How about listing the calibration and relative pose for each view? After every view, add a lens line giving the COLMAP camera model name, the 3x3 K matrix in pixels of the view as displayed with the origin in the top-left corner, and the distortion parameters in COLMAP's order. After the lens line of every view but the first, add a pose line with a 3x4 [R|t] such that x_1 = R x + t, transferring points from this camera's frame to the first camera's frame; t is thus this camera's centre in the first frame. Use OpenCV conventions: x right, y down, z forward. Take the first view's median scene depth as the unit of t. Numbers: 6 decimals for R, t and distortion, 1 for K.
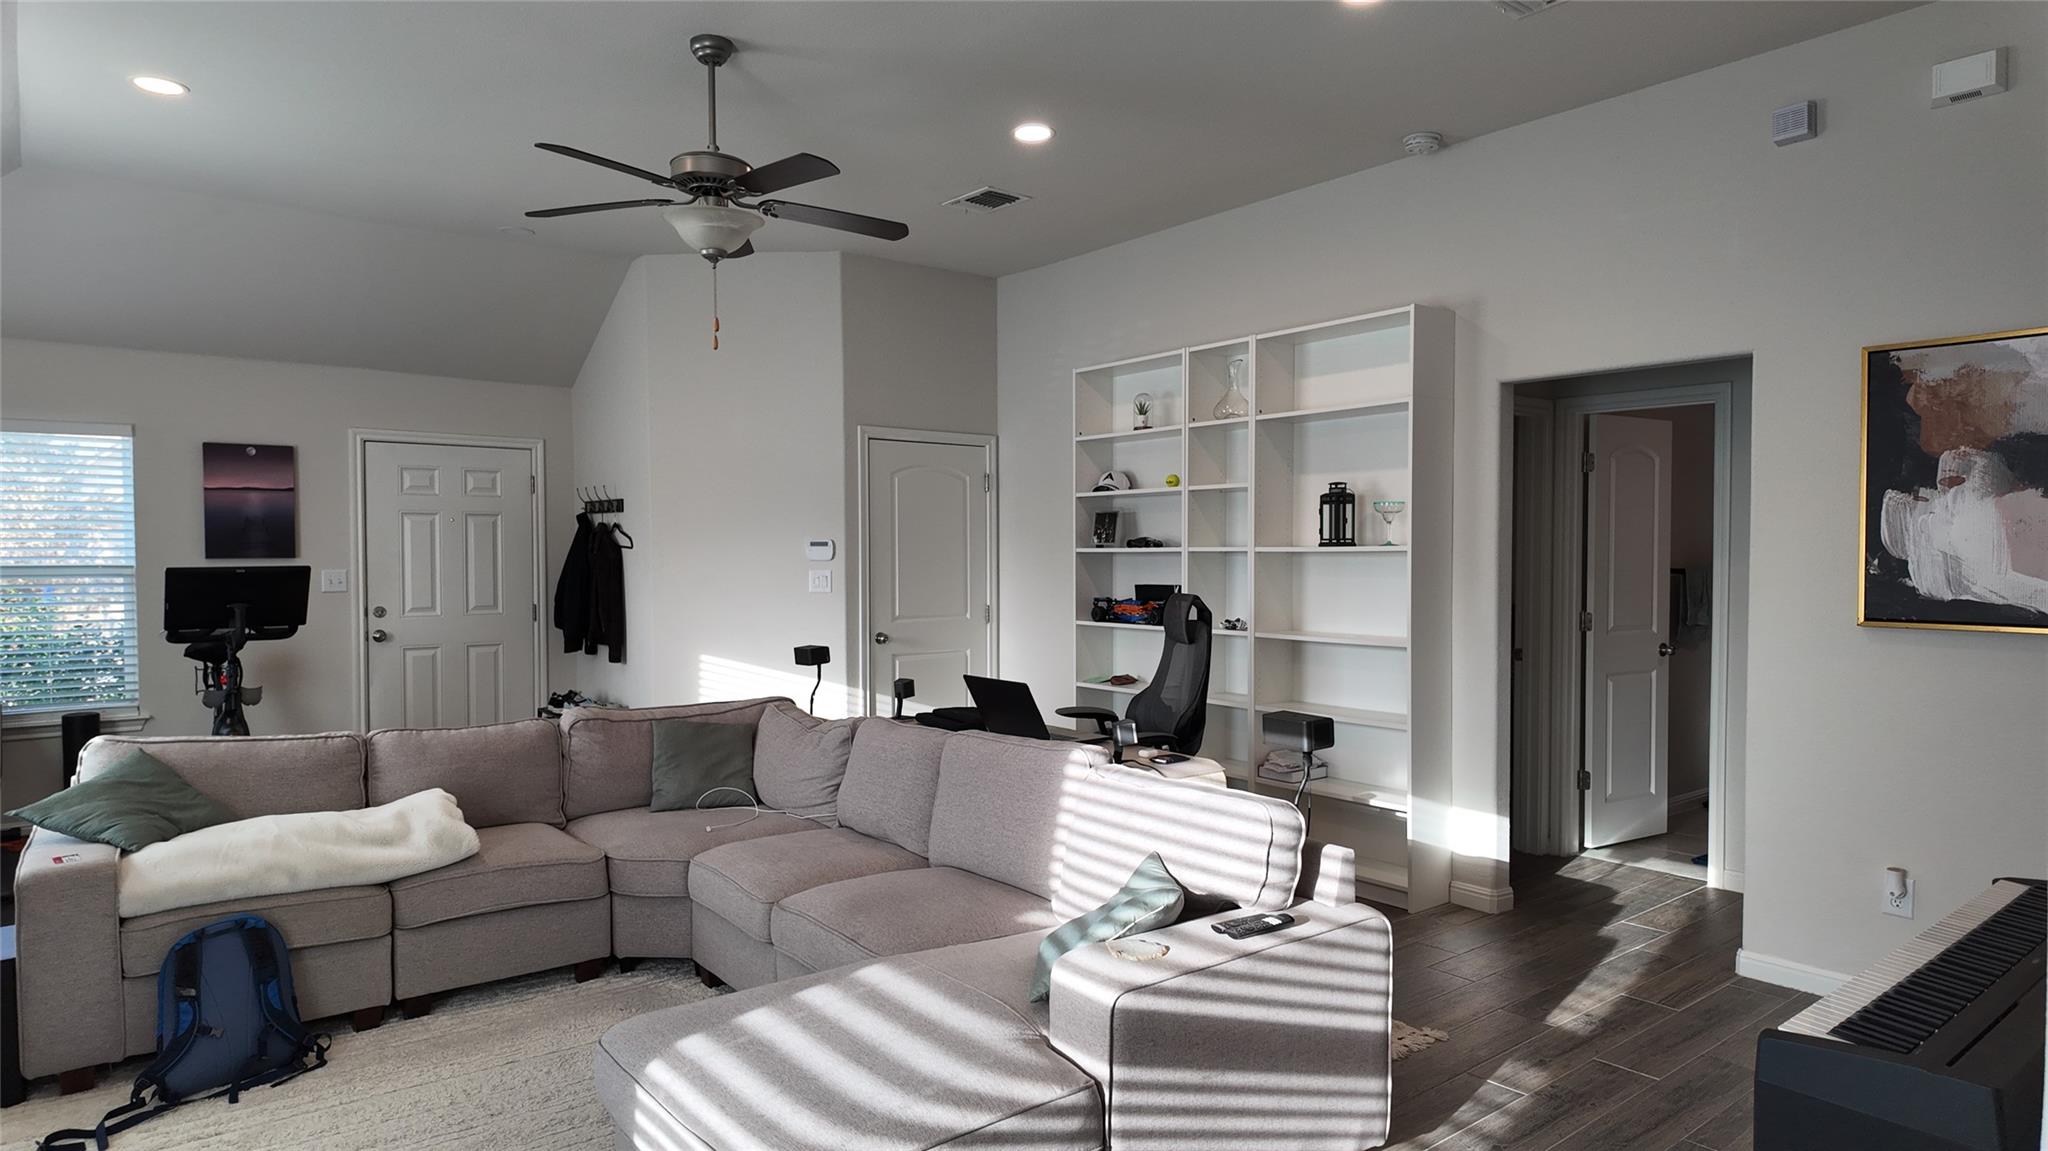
lens RADIAL K [[1170.0, 0, 1015.2], [0, 1170.0, 577.0], [0, 0, 1]] dist [-0.006900, -0.000002]
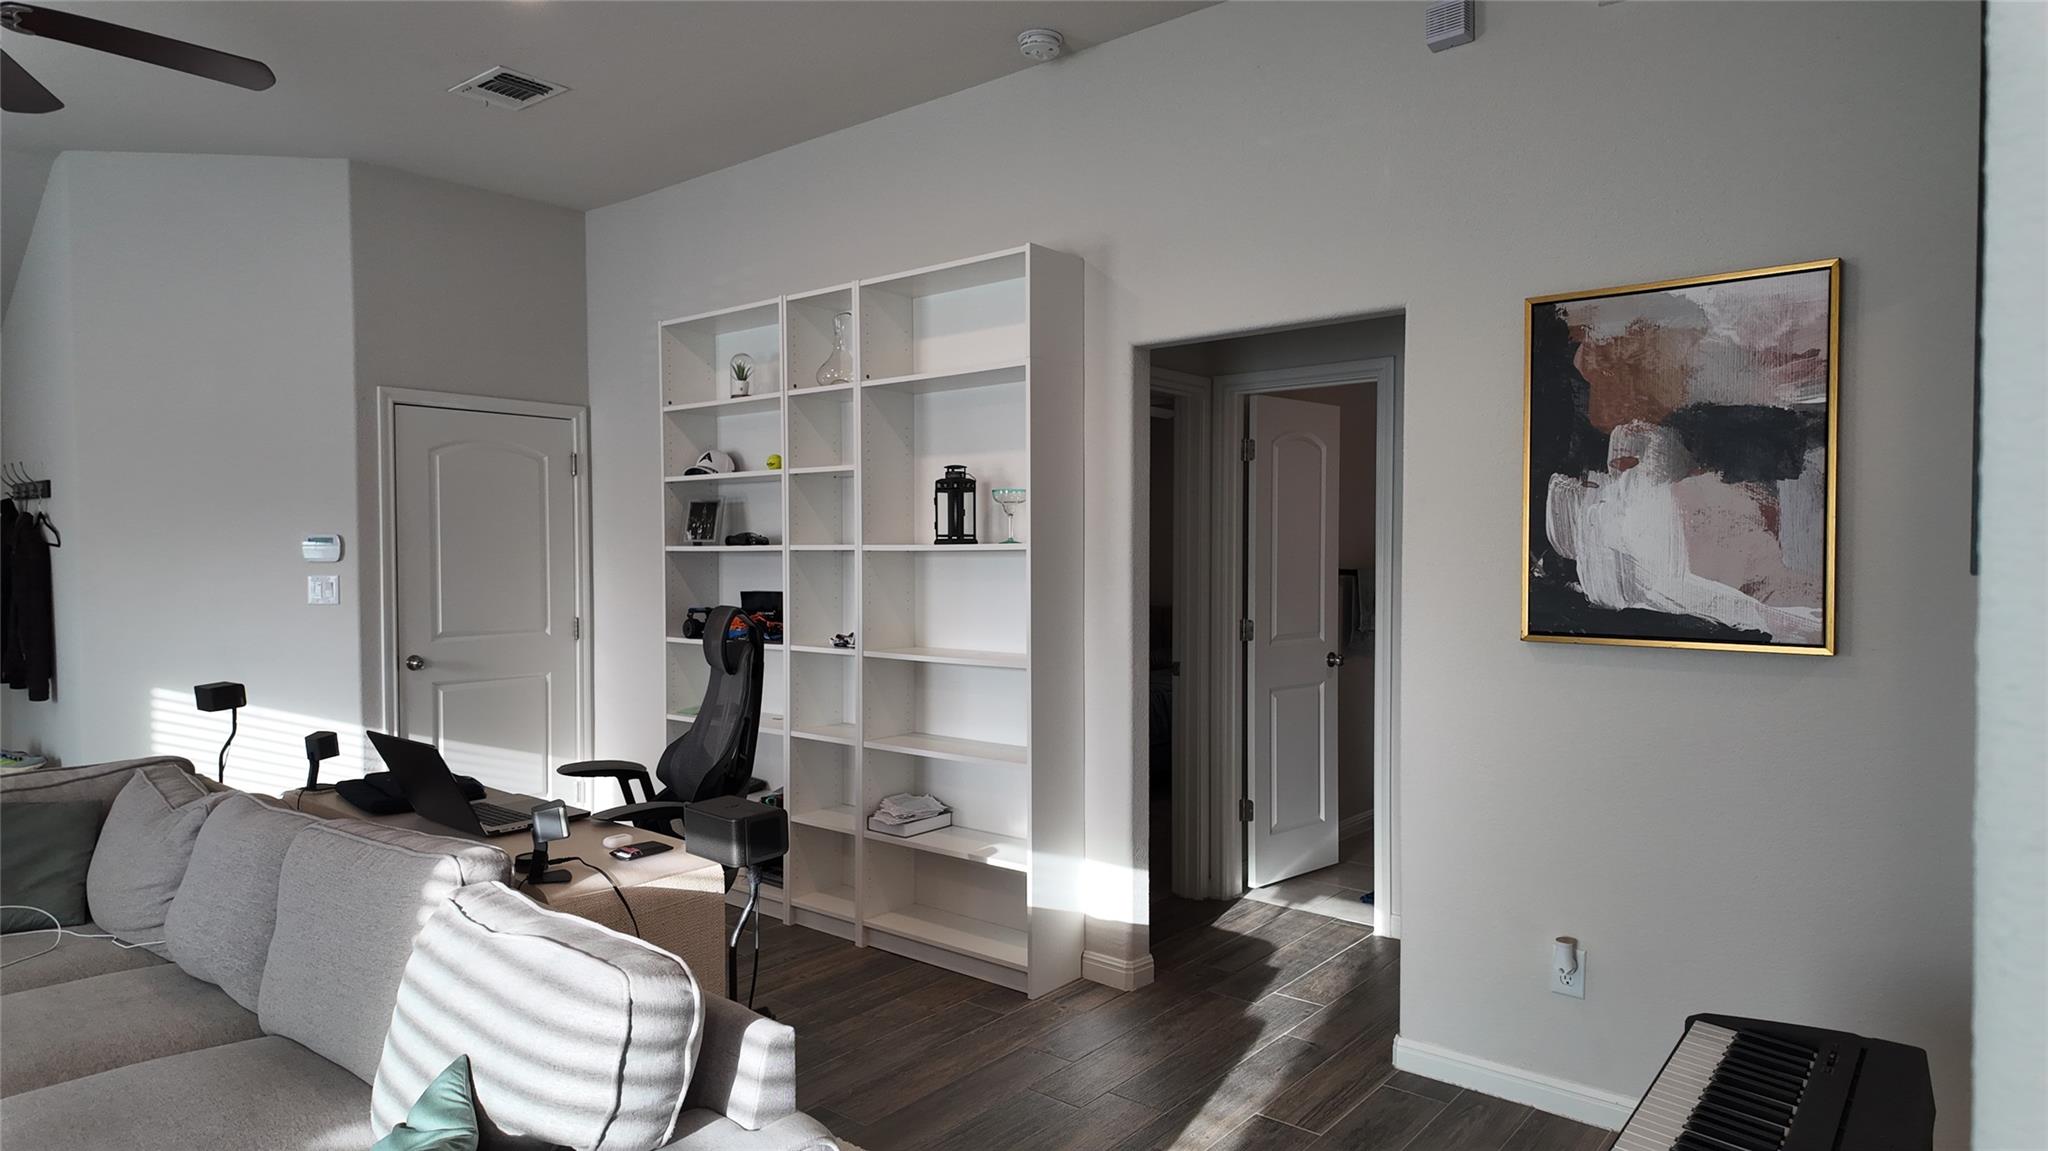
lens RADIAL K [[1162.5, 0, 1011.6], [0, 1162.5, 575.9], [0, 0, 1]] dist [0.004906, -0.002195]
pose [[0.978973, -0.005046, 0.203929, 0.165646], [0.005194, 0.999986, -0.000191, -0.004037], [-0.203926, 0.001246, 0.978986, 0.220061]]
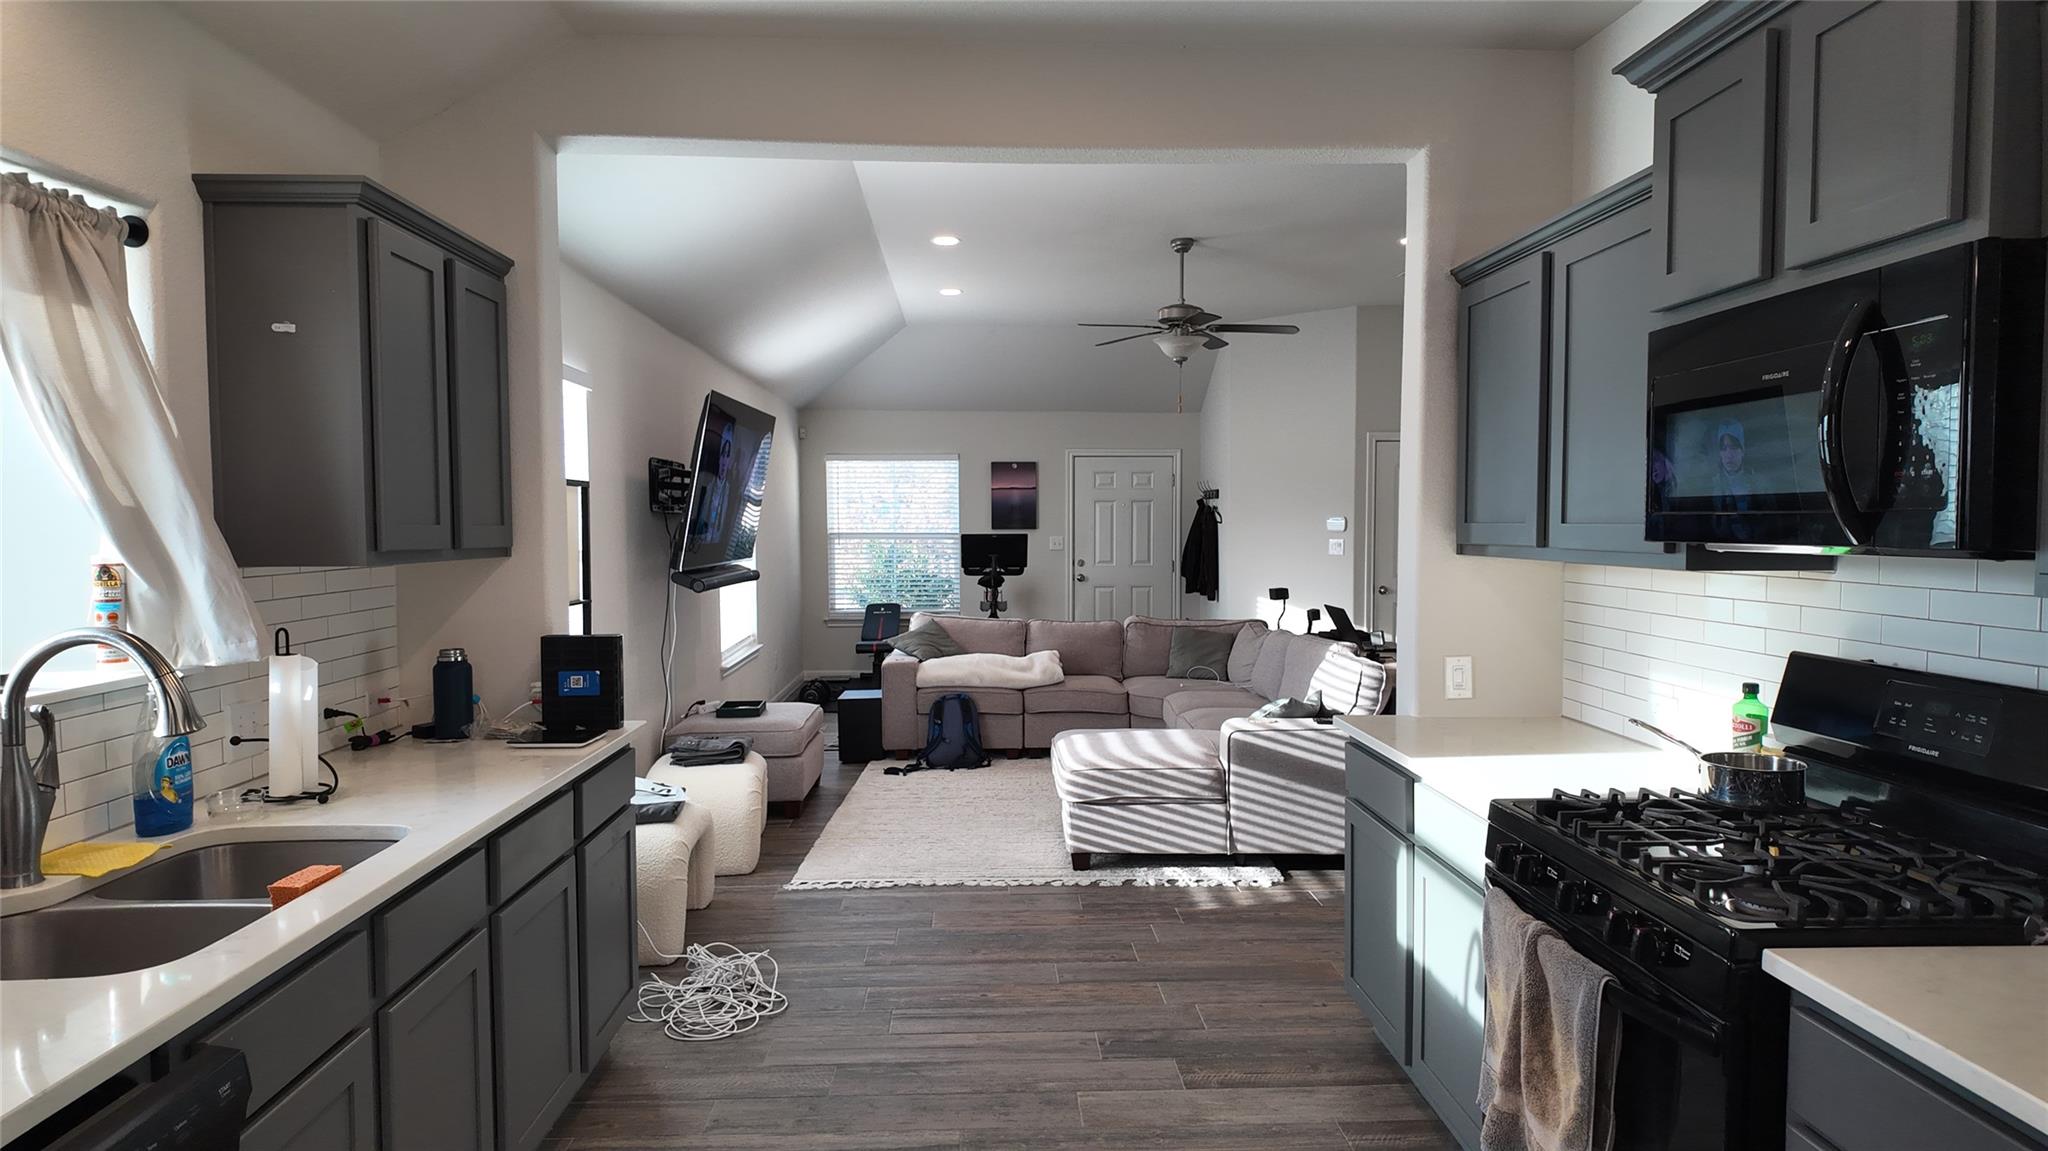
lens RADIAL K [[1162.5, 0, 1011.6], [0, 1162.5, 575.9], [0, 0, 1]] dist [0.004906, -0.002195]
pose [[0.792194, 0.027761, -0.609638, 0.522247], [-0.011999, 0.999480, 0.029921, 0.001786], [0.610152, -0.016388, 0.792115, -0.473917]]
